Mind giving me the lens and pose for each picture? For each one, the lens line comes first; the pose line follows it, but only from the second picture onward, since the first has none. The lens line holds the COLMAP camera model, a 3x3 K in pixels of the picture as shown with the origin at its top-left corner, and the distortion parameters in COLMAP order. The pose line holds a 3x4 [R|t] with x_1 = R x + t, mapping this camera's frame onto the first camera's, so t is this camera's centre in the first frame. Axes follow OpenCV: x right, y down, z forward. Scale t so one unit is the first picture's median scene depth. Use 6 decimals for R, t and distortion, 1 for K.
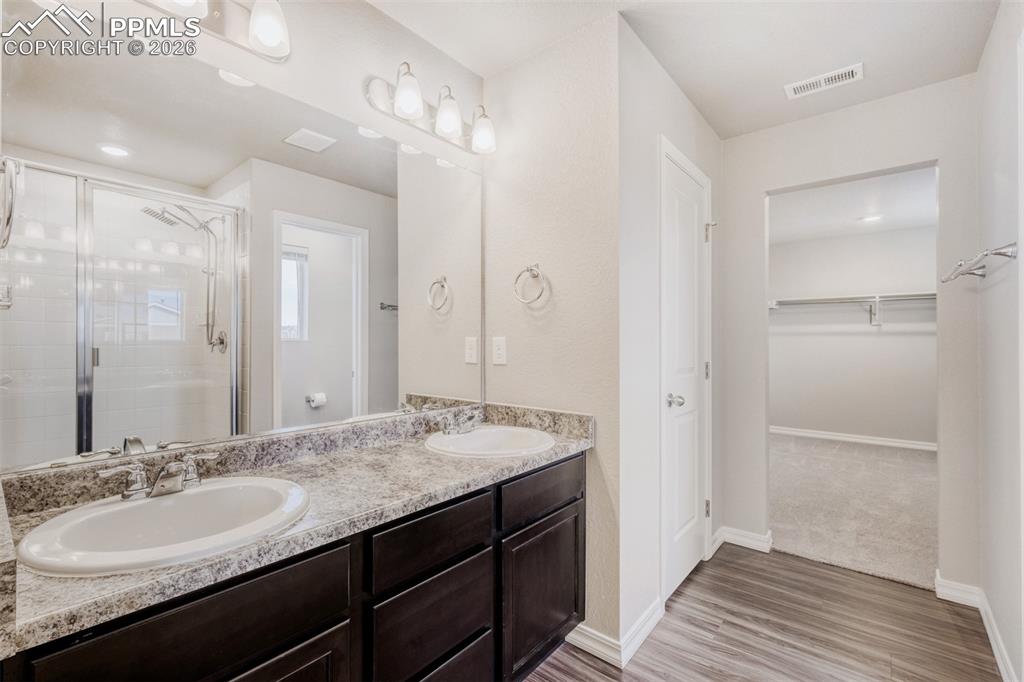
lens RADIAL K [[457.7, 0, 507.3], [0, 457.7, 340.0], [0, 0, 1]] dist [-0.000609, 0.000077]
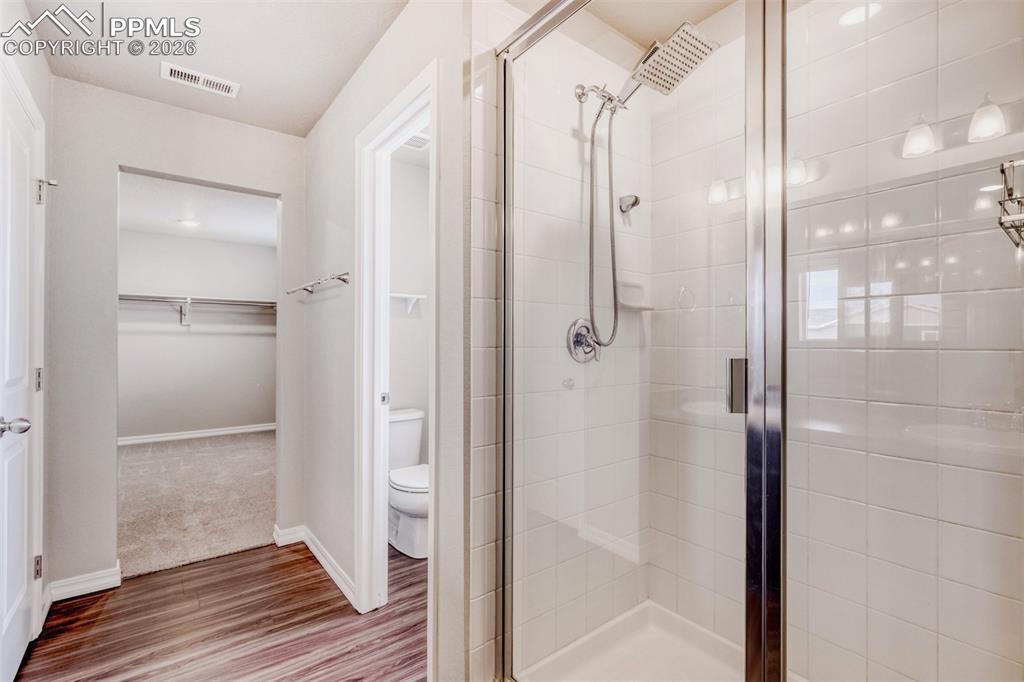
lens RADIAL K [[457.7, 0, 503.1], [0, 457.7, 341.6], [0, 0, 1]] dist [-0.000609, 0.000077]
pose [[0.223087, 0.000849, 0.974798, -0.116022], [-0.005517, 0.999985, 0.000391, 0.001524], [-0.974783, -0.005466, 0.223089, 0.112589]]
